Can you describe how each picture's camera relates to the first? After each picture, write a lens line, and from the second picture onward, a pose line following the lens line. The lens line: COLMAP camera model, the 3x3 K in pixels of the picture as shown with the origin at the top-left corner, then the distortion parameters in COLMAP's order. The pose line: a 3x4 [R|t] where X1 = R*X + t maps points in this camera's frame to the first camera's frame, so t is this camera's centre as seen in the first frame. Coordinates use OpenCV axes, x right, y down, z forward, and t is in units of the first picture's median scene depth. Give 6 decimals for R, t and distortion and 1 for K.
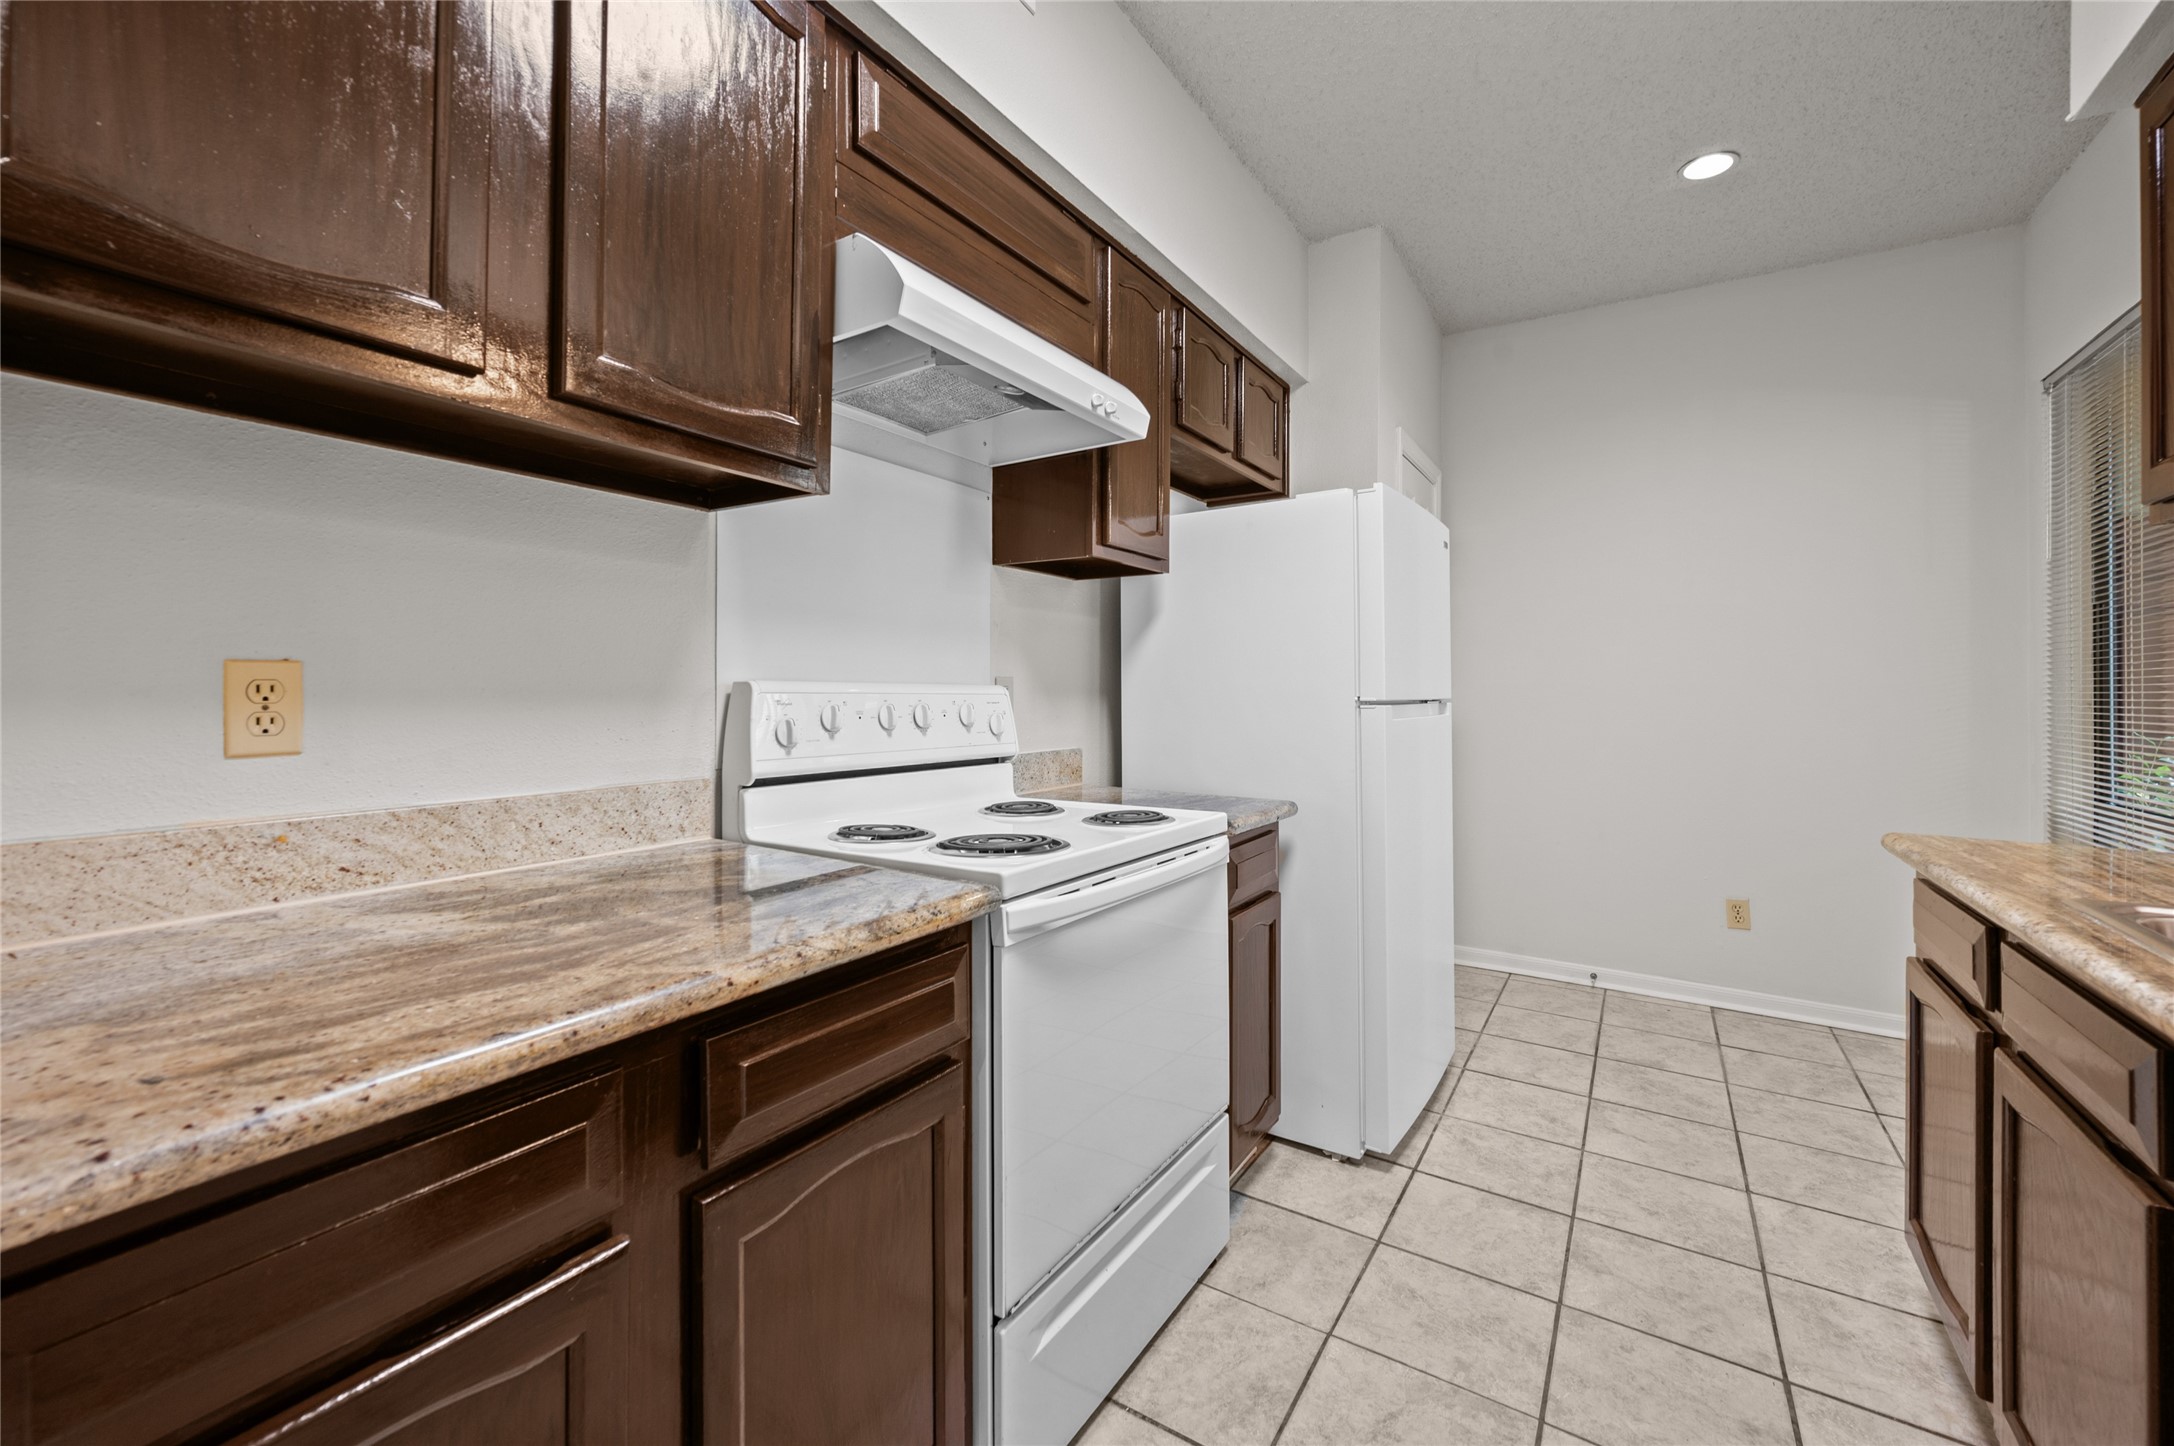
lens RADIAL K [[867.9, 0, 1081.5], [0, 867.9, 684.8], [0, 0, 1]] dist [0.000291, 0.000049]
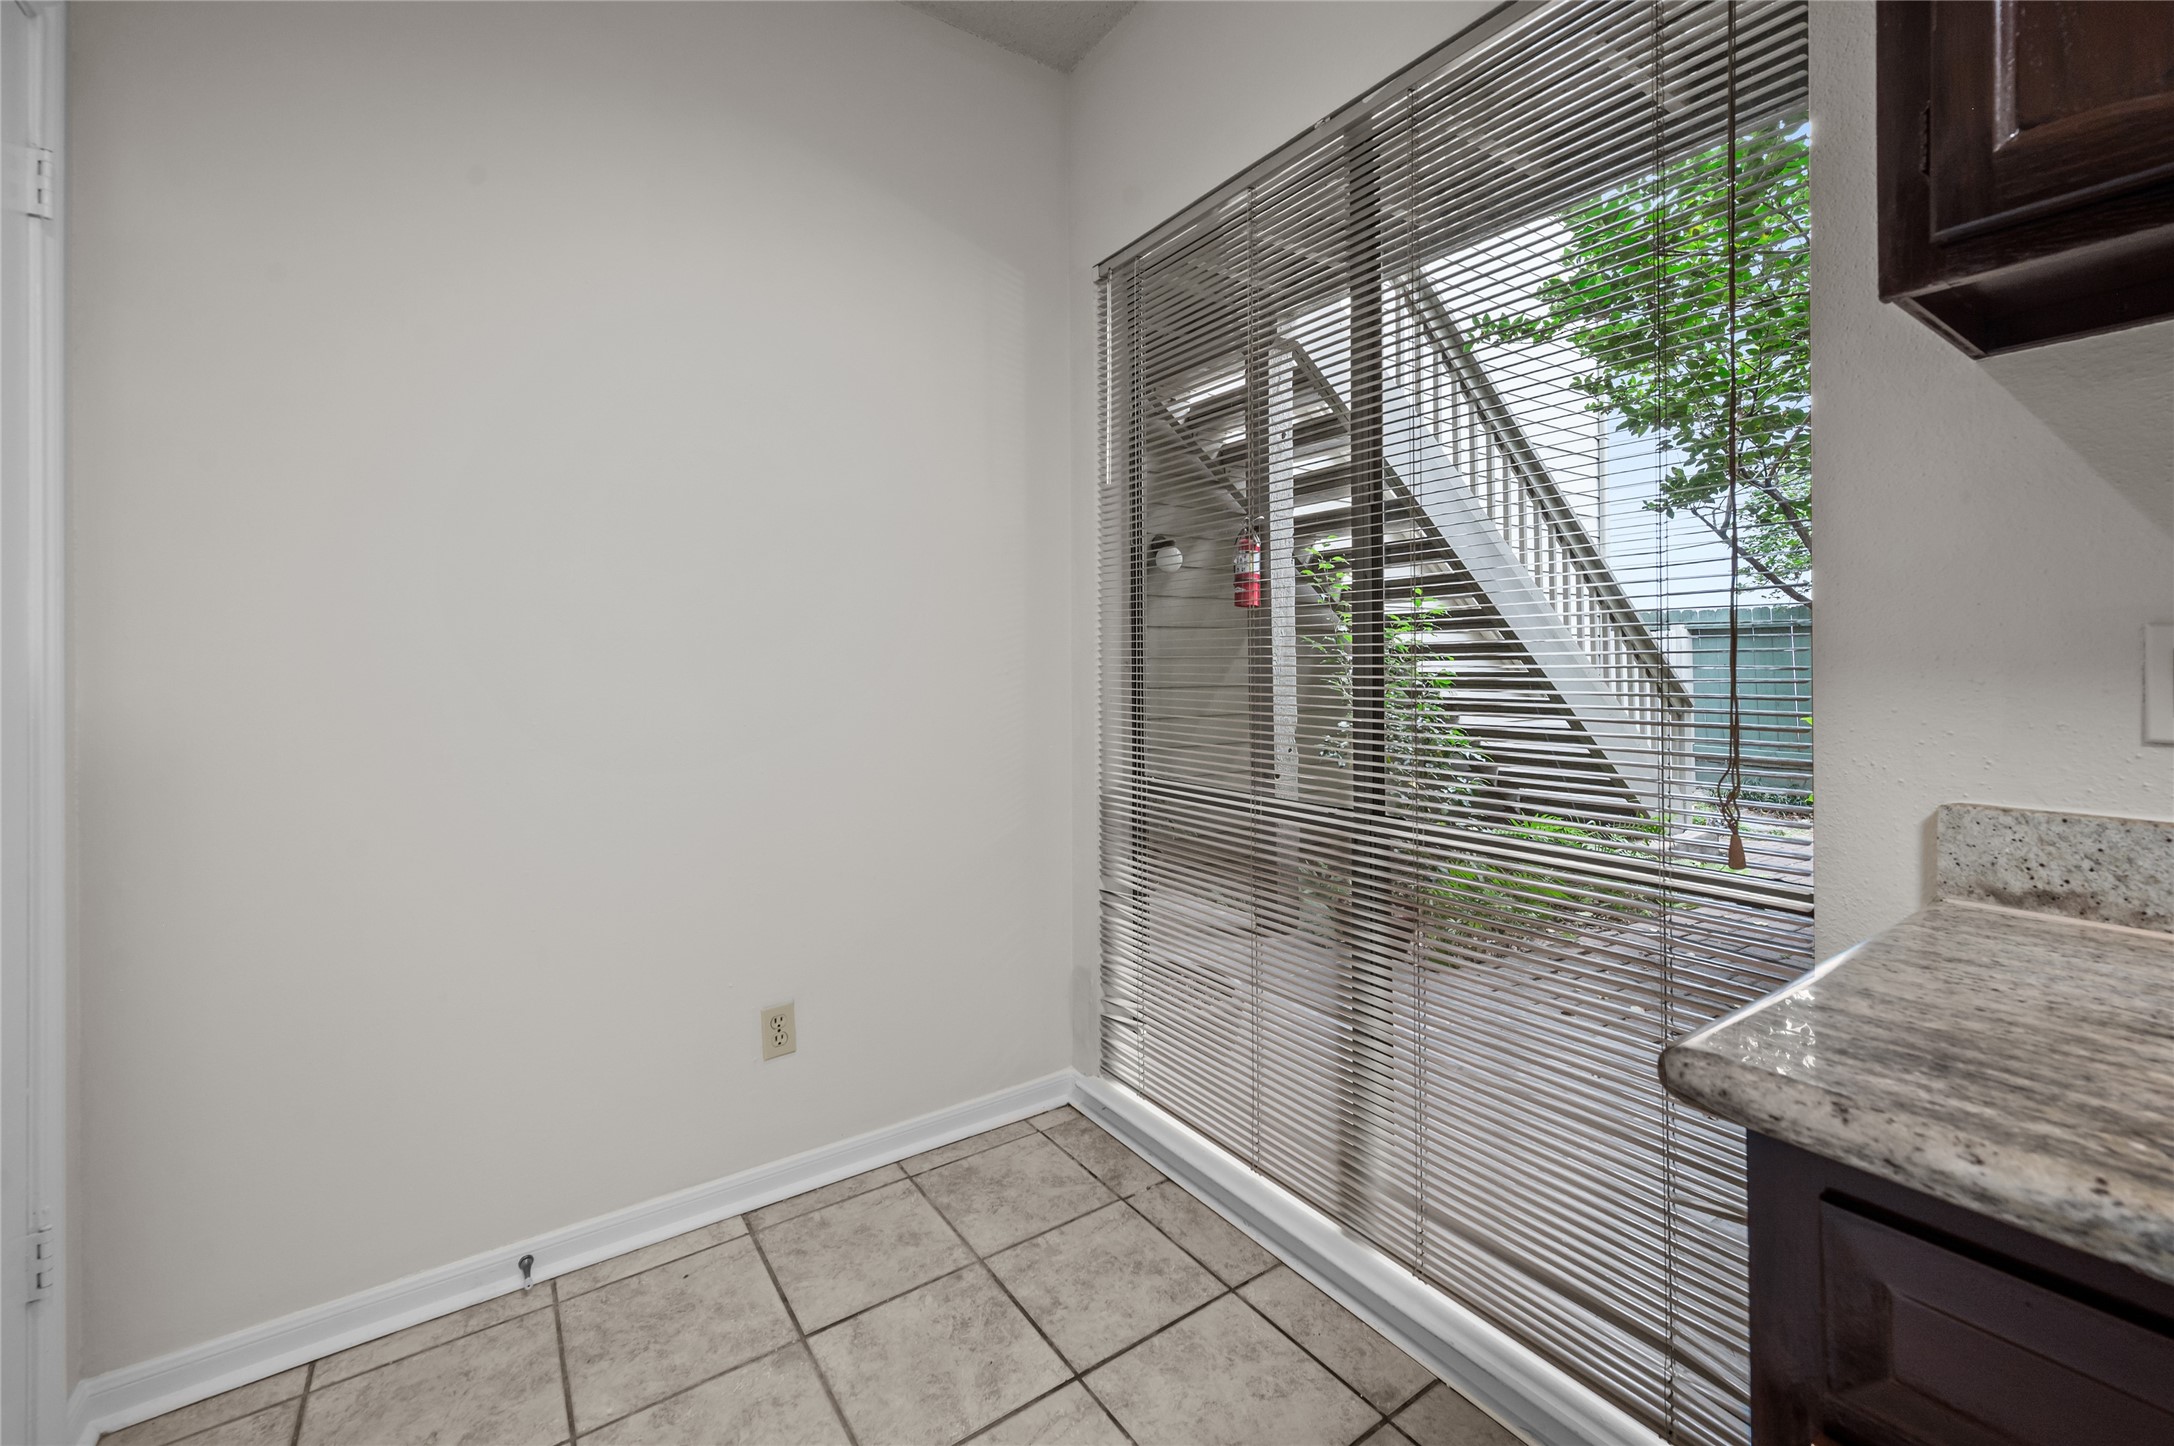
lens RADIAL K [[884.4, 0, 1092.3], [0, 884.4, 649.7], [0, 0, 1]] dist [-0.000937, -0.000117]
pose [[0.367054, 0.002388, 0.930197, 0.279453], [-0.004201, 0.999991, -0.000910, 0.007936], [-0.930190, -0.003573, 0.367060, 0.584640]]
